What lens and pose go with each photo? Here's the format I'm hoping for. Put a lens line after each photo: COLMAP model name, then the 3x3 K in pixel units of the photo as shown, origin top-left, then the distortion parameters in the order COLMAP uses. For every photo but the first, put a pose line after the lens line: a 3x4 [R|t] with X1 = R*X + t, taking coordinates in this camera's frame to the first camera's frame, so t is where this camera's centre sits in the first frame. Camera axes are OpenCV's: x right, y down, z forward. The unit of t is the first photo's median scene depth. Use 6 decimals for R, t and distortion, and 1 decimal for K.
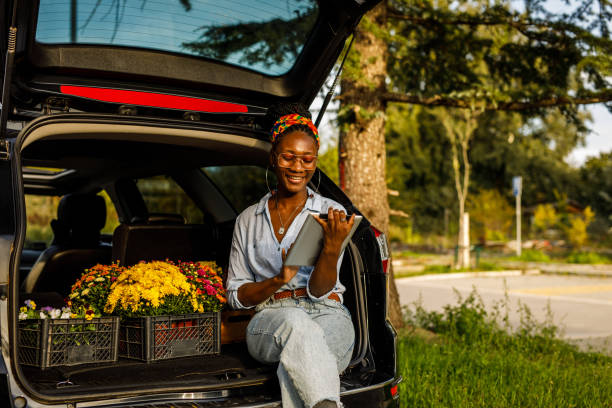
lens RADIAL K [[852.7, 0, 306.0], [0, 852.7, 204.0], [0, 0, 1]] dist [-0.004419, 0.011340]
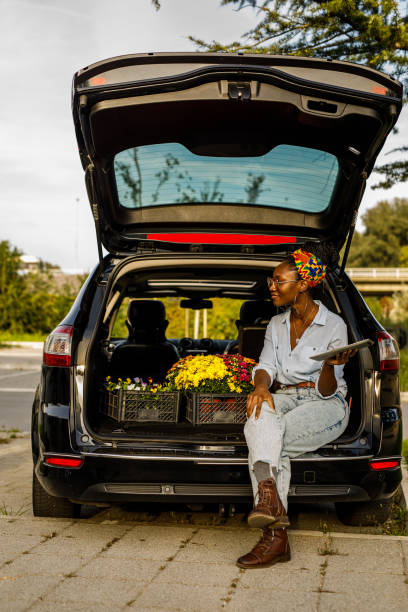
lens RADIAL K [[852.7, 0, 204.0], [0, 852.7, 306.0], [0, 0, 1]] dist [-0.004419, 0.011340]
pose [[0.830178, 0.004014, -0.557483, 0.324774], [0.004211, 0.999900, 0.013470, -0.017545], [0.557482, -0.013530, 0.830079, -0.093940]]
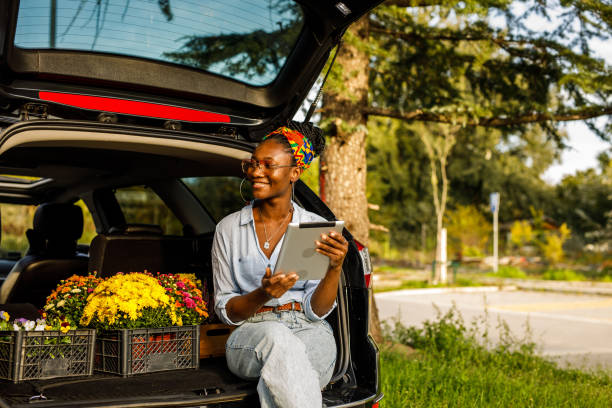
lens RADIAL K [[852.7, 0, 306.0], [0, 852.7, 204.0], [0, 0, 1]] dist [-0.004419, 0.011340]
pose [[0.999563, 0.013849, 0.026123, -0.003153], [-0.013429, 0.999779, -0.016182, 0.000858], [-0.026341, 0.015824, 0.999528, 0.009158]]
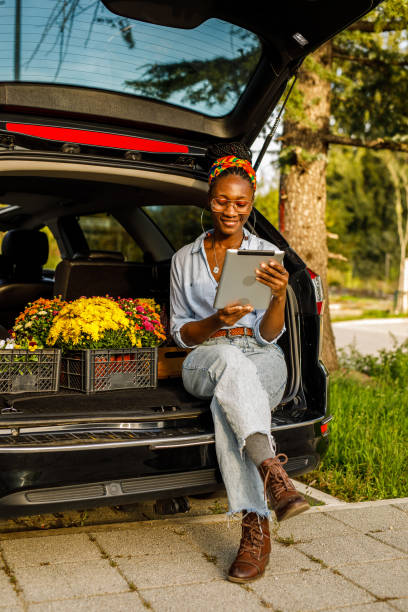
lens RADIAL K [[852.7, 0, 204.0], [0, 852.7, 306.0], [0, 0, 1]] dist [-0.004419, 0.011340]
pose [[0.998509, 0.026884, -0.047508, 0.001908], [-0.023419, 0.997126, 0.072045, 0.000423], [0.049308, -0.070825, 0.996269, -0.012802]]
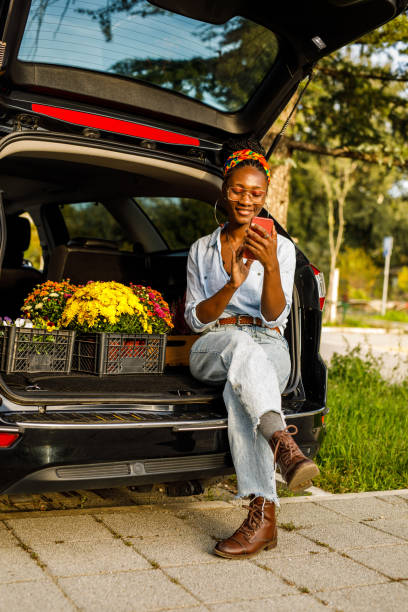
lens RADIAL K [[852.7, 0, 204.0], [0, 852.7, 306.0], [0, 0, 1]] dist [-0.004419, 0.011340]
pose [[0.996198, 0.073550, 0.046689, -0.058295], [-0.076422, 0.995081, 0.063037, 0.012191], [-0.041823, -0.066366, 0.996918, -0.026055]]
